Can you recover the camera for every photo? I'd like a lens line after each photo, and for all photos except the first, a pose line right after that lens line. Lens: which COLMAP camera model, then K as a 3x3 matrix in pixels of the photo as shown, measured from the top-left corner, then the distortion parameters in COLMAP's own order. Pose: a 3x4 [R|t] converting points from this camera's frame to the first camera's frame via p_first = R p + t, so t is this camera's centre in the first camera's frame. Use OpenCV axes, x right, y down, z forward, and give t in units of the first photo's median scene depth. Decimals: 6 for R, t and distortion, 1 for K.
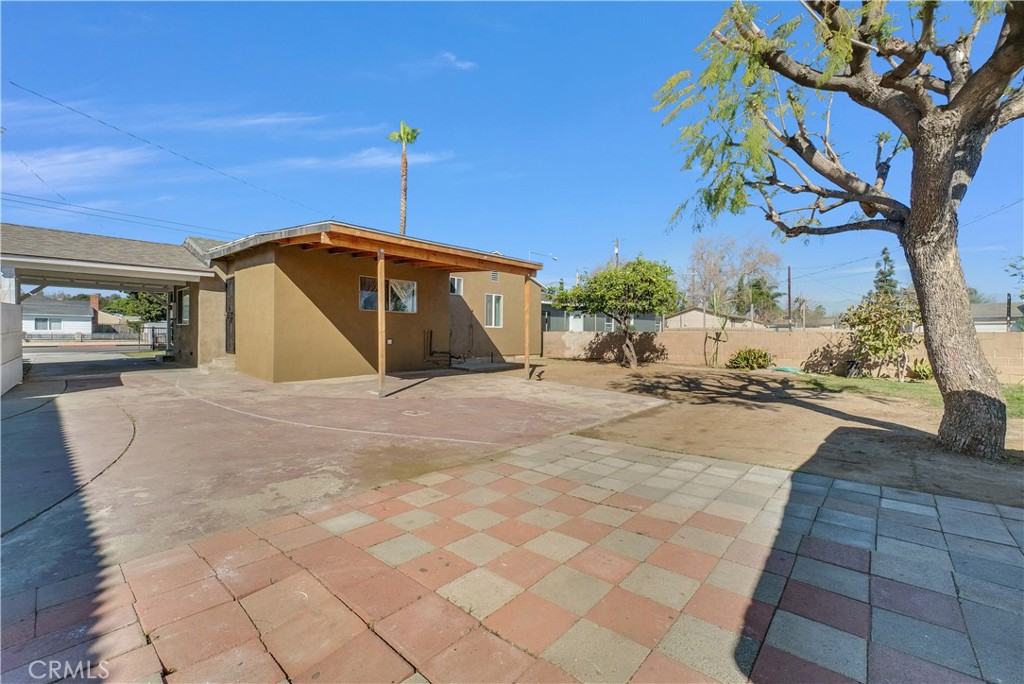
lens RADIAL K [[416.2, 0, 512.0], [0, 416.2, 342.0], [0, 0, 1]] dist [0.000050, 0.000023]
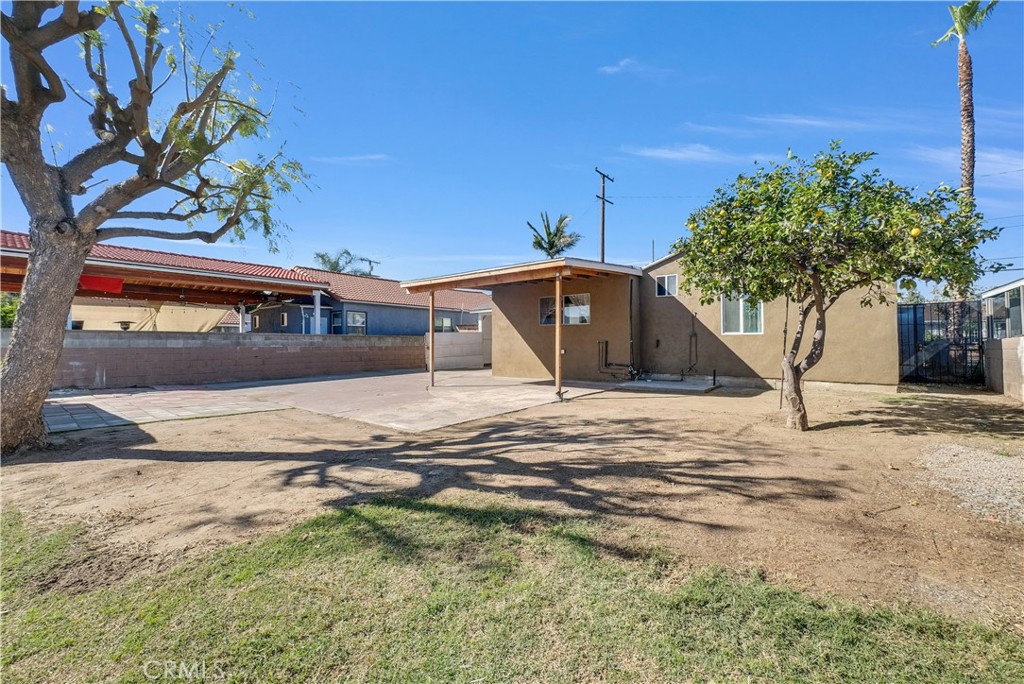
lens RADIAL K [[416.2, 0, 512.0], [0, 416.2, 342.0], [0, 0, 1]] dist [0.000050, 0.000023]
pose [[0.050504, -0.006734, -0.998701, 0.608372], [-0.016794, 0.999830, -0.007590, -0.011460], [0.998583, 0.017155, 0.050382, 0.594594]]
